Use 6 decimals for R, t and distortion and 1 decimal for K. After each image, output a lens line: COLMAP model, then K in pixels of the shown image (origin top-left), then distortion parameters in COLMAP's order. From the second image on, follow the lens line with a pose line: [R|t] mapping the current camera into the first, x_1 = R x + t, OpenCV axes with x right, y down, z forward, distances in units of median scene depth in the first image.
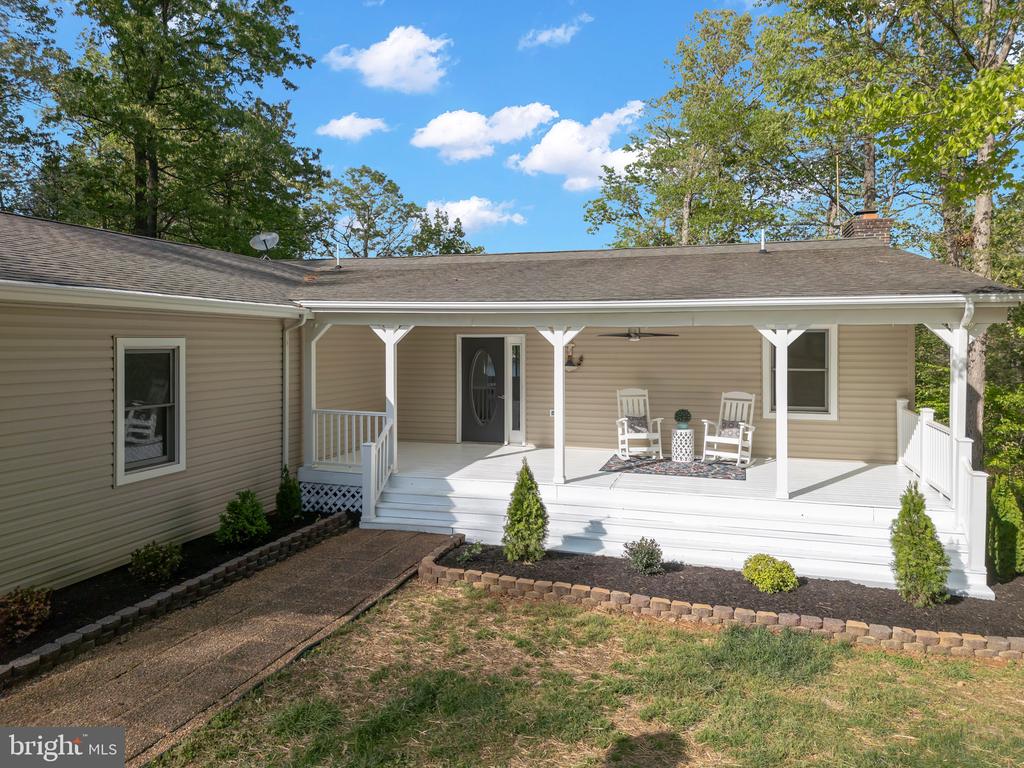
lens RADIAL K [[725.3, 0, 512.0], [0, 725.3, 384.0], [0, 0, 1]] dist [0.073375, -0.049432]
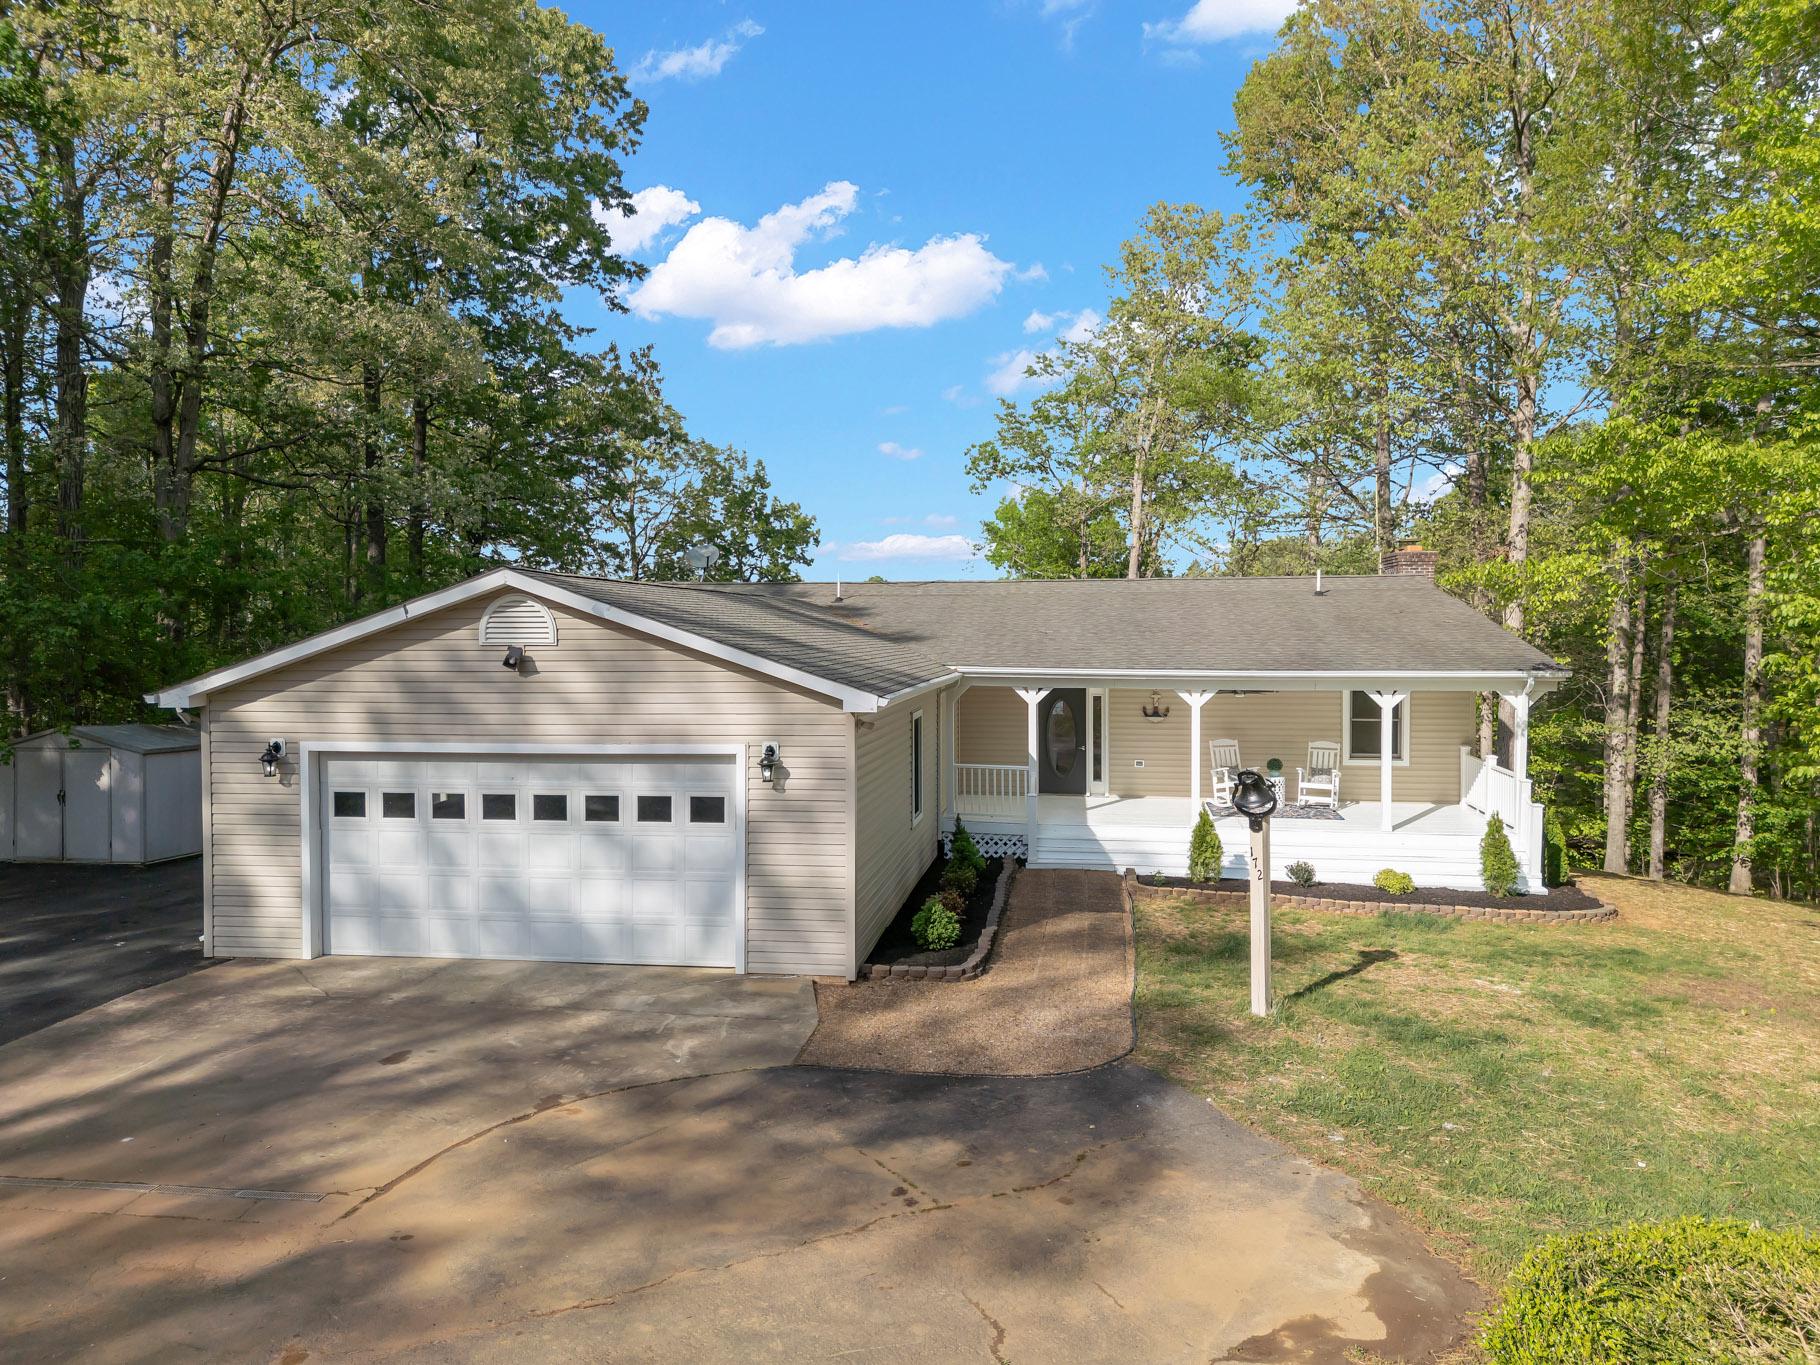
lens RADIAL K [[1278.7, 0, 909.7], [0, 1278.7, 748.5], [0, 0, 1]] dist [0.069059, -0.001037]
pose [[0.989123, -0.016485, 0.146165, -0.613508], [0.011340, 0.999289, 0.035961, -0.057881], [-0.146654, -0.033912, 0.988606, -0.849095]]
